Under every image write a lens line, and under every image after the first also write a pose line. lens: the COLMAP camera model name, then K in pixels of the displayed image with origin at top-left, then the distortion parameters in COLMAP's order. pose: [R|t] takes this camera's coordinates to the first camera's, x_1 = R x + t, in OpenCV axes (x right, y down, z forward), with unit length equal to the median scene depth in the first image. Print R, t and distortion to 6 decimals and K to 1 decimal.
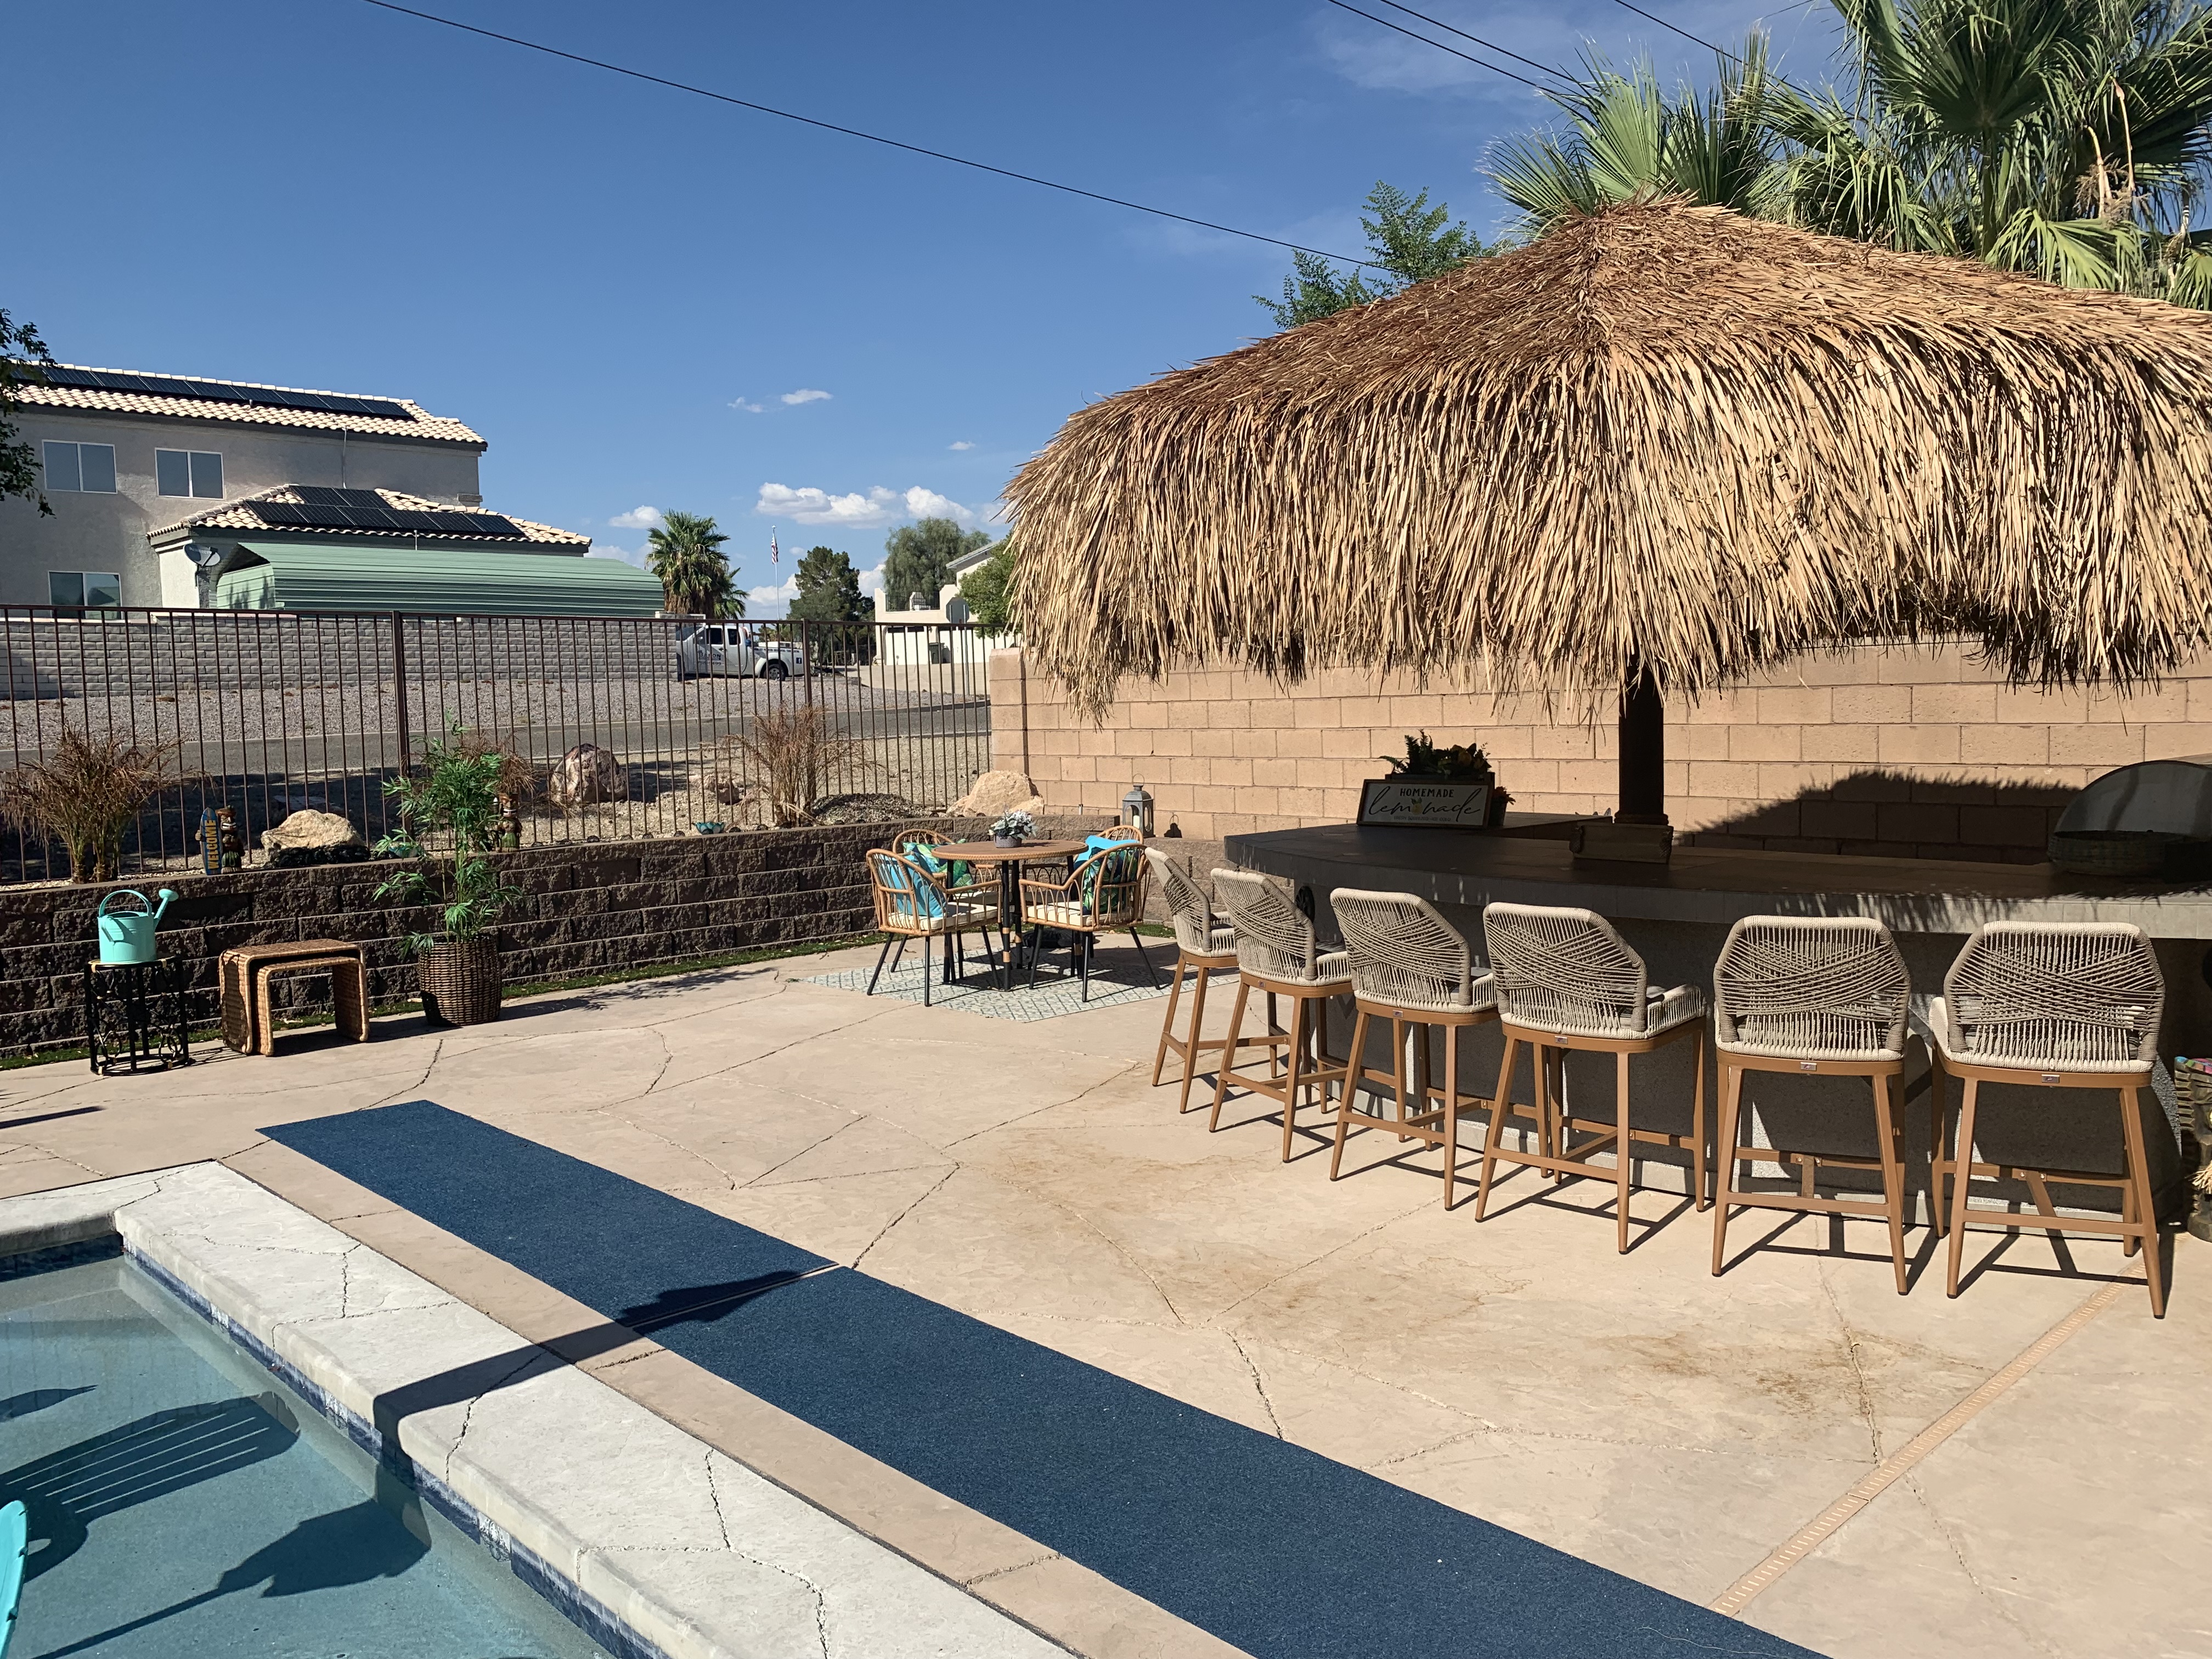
lens RADIAL K [[1663.3, 0, 1113.4], [0, 1663.3, 830.5], [0, 0, 1]] dist [-0.007029, -0.008676]
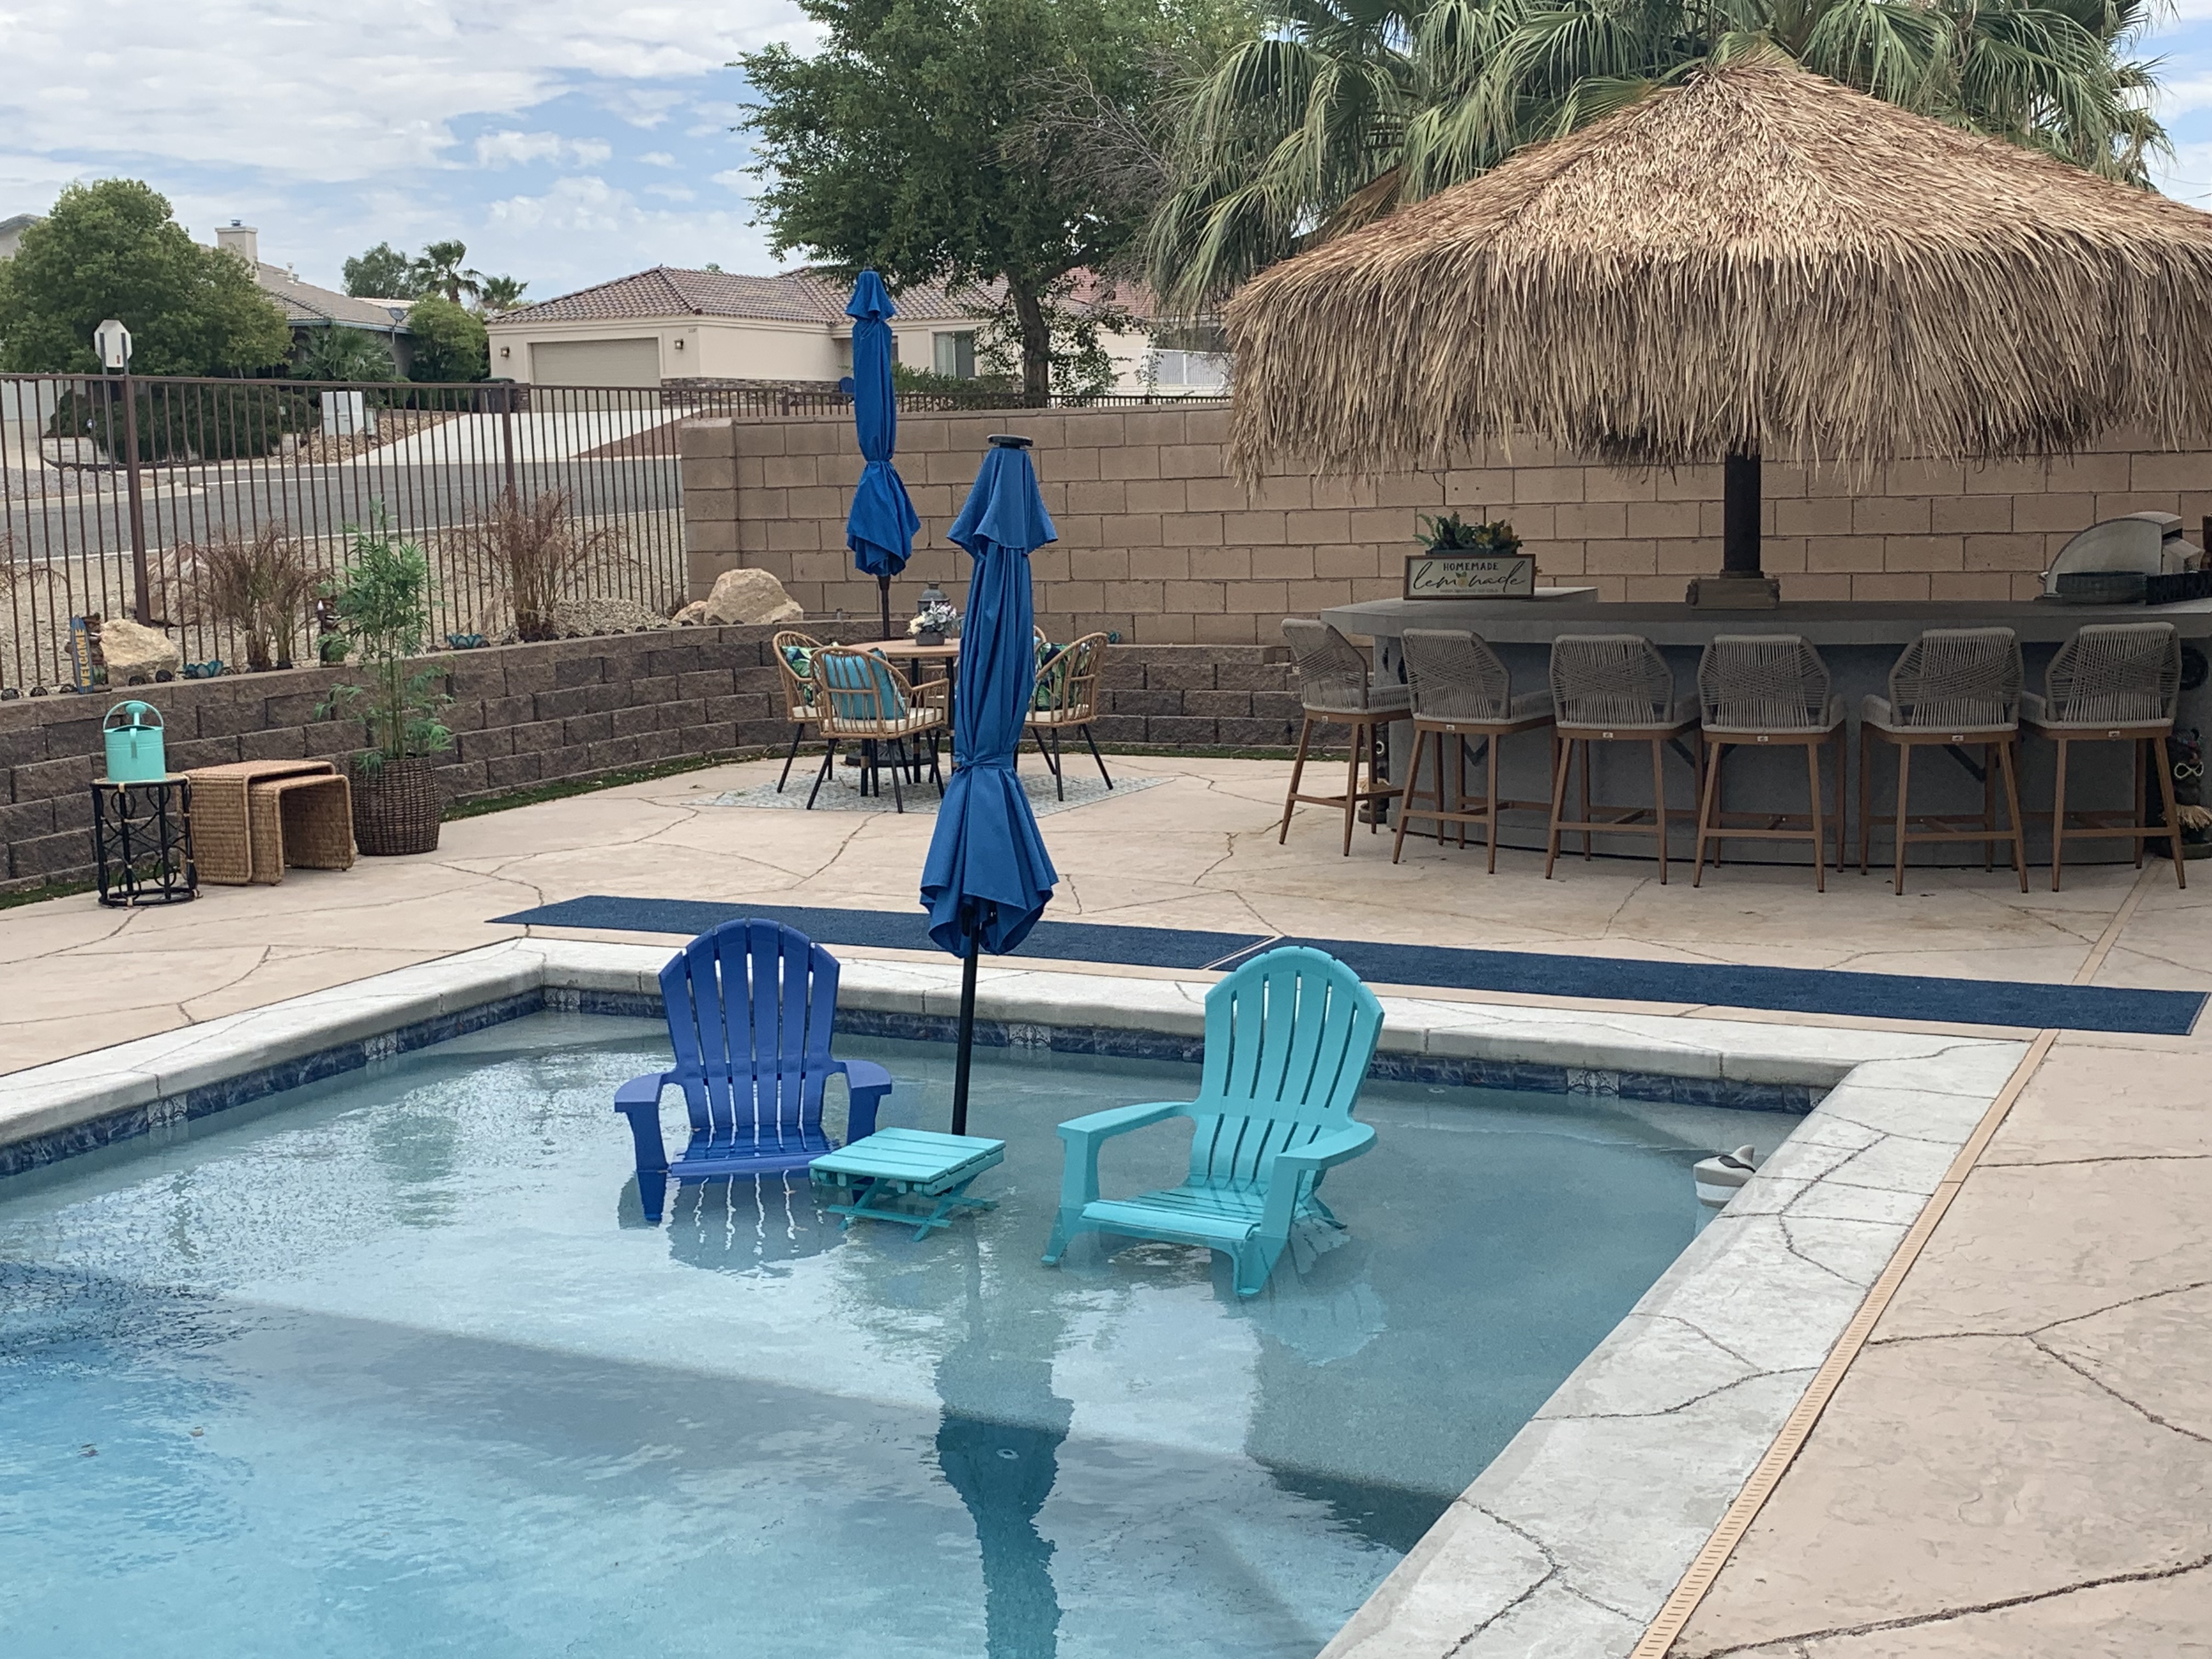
lens RADIAL K [[2675.5, 0, 1103.9], [0, 2675.5, 829.1], [0, 0, 1]] dist [0.068159, 0.000000]
pose [[0.937896, -0.048794, 0.343467, -0.793694], [0.031244, 0.997916, 0.056451, 0.051152], [-0.345506, -0.042214, 0.937467, -0.672655]]
